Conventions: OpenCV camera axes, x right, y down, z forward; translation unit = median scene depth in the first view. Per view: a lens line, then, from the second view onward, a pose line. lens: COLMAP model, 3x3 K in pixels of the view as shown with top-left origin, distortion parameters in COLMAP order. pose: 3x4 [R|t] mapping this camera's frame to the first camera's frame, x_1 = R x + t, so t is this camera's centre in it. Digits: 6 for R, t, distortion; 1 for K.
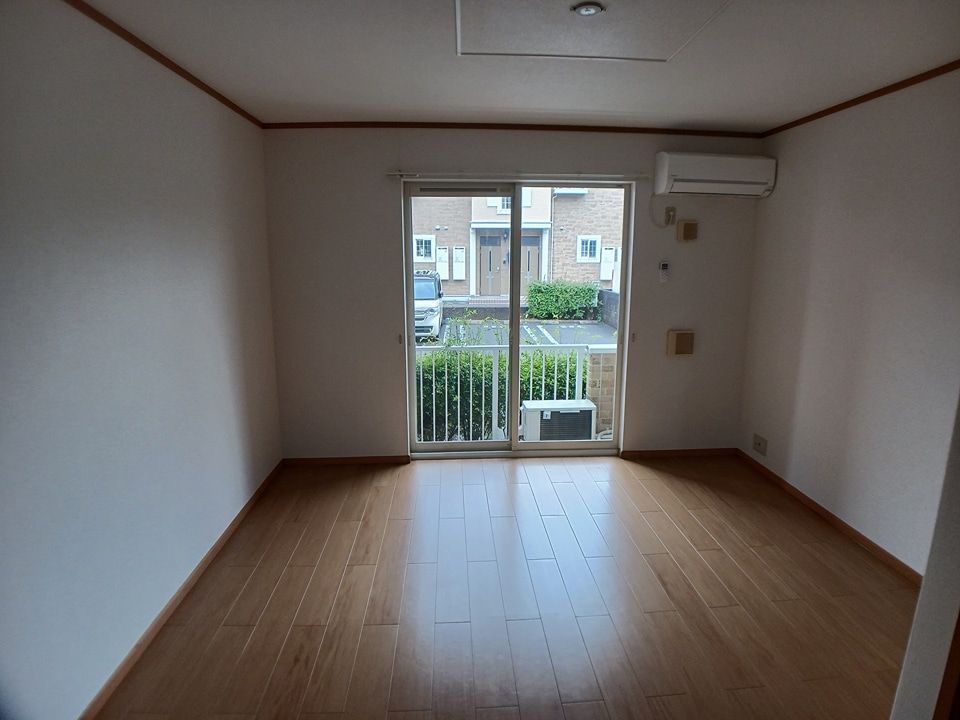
lens RADIAL K [[539.5, 0, 486.3], [0, 539.5, 361.4], [0, 0, 1]] dist [-0.104368, -0.000509]
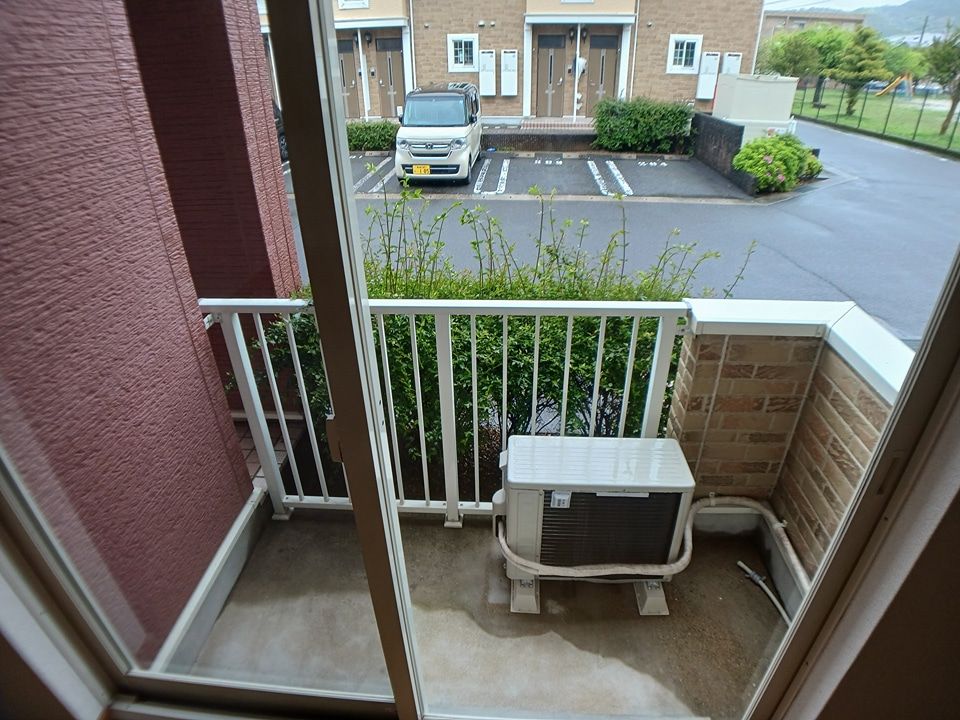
lens RADIAL K [[539.5, 0, 486.3], [0, 539.5, 361.4], [0, 0, 1]] dist [-0.104368, -0.000509]
pose [[0.991623, 0.050931, -0.118701, 0.026419], [-0.010743, 0.948316, 0.317145, -0.029937], [0.128719, -0.313213, 0.940919, 0.175481]]
